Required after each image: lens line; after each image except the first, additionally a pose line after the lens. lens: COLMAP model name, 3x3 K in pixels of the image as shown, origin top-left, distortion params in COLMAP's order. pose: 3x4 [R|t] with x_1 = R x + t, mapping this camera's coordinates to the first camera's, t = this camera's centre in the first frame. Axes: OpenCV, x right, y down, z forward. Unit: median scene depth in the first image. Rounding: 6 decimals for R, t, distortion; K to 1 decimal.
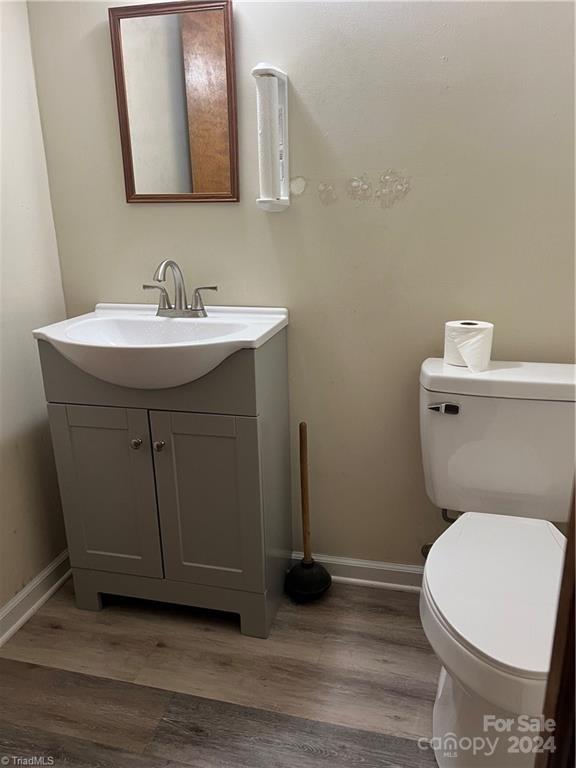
lens RADIAL K [[572.8, 0, 289.9], [0, 572.8, 378.9], [0, 0, 1]] dist [0.022894, -0.001527]
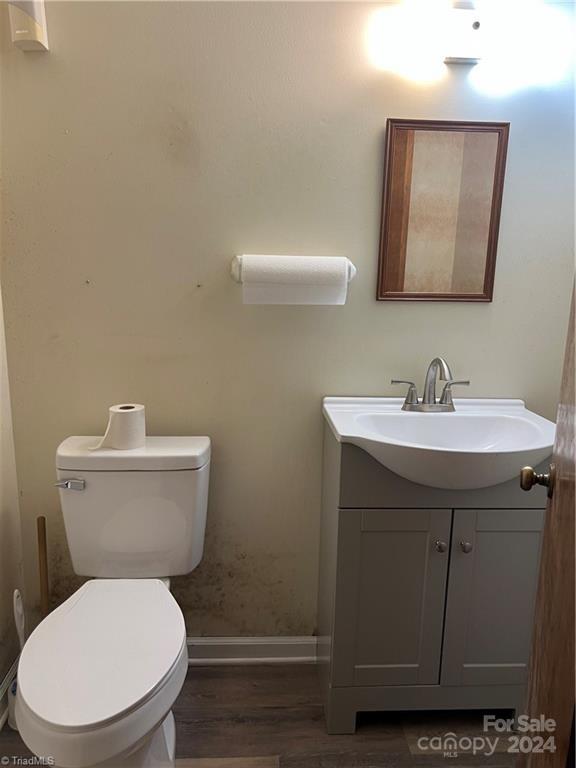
lens RADIAL K [[572.8, 0, 289.6], [0, 572.8, 388.0], [0, 0, 1]] dist [0.022894, -0.001527]
pose [[0.956661, -0.020544, 0.290480, -0.719375], [0.049763, 0.994369, -0.093564, -0.065625], [-0.286922, 0.103964, 0.952296, 0.106096]]
